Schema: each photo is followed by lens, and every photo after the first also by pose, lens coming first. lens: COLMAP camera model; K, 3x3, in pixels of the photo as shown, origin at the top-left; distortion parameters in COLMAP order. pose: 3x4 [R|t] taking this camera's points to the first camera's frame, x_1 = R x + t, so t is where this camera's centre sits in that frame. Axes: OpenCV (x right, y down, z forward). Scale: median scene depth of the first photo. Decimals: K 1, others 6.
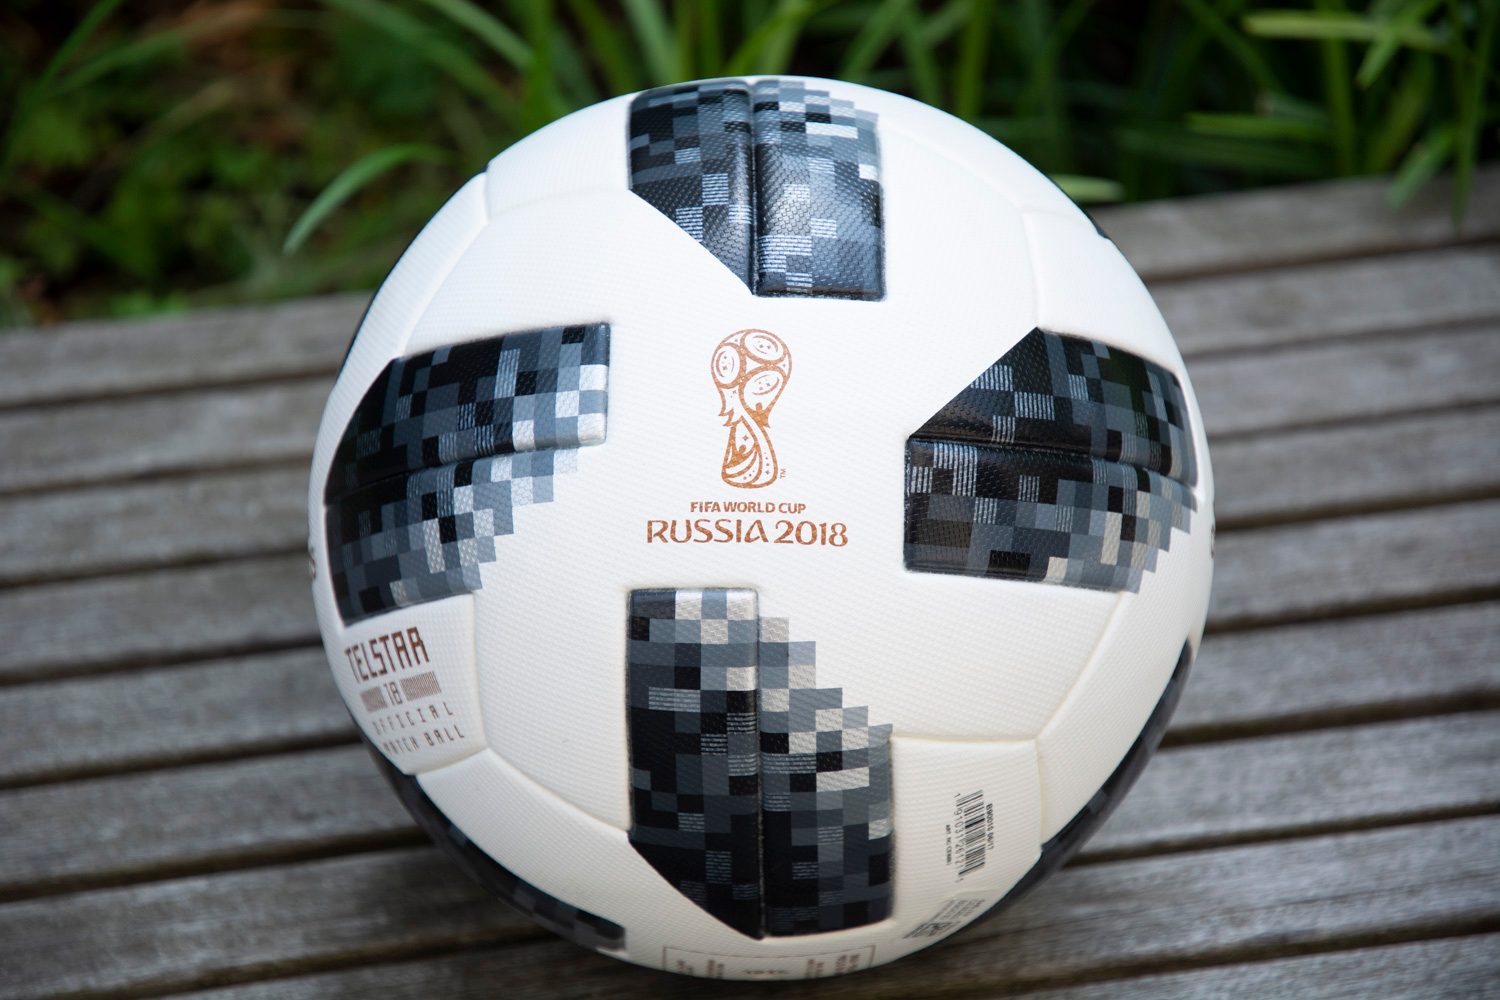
lens RADIAL K [[4733.6, 0, 715.4], [0, 4733.6, 477.7], [0, 0, 1]] dist [0.360834, 0.000000]
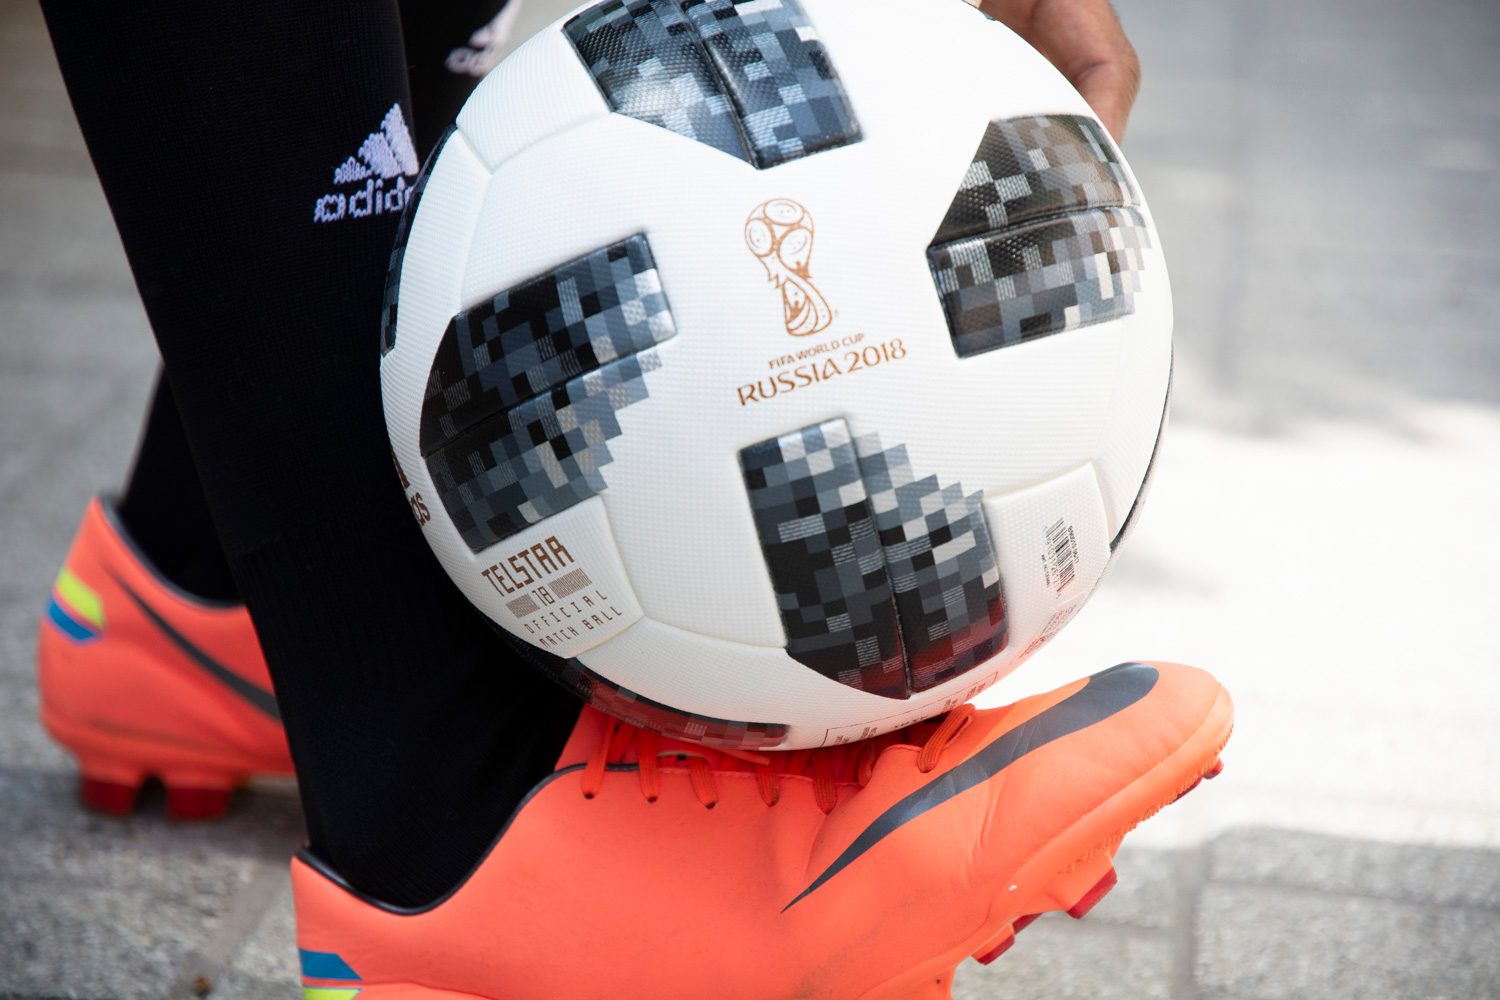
lens RADIAL K [[4733.6, 0, 711.0], [0, 4733.6, 568.4], [0, 0, 1]] dist [0.360834, 0.000000]
pose [[0.944290, -0.312211, 0.104119, -0.151332], [0.301049, 0.947236, 0.110066, -0.076827], [-0.132989, -0.072589, 0.988456, -0.137365]]
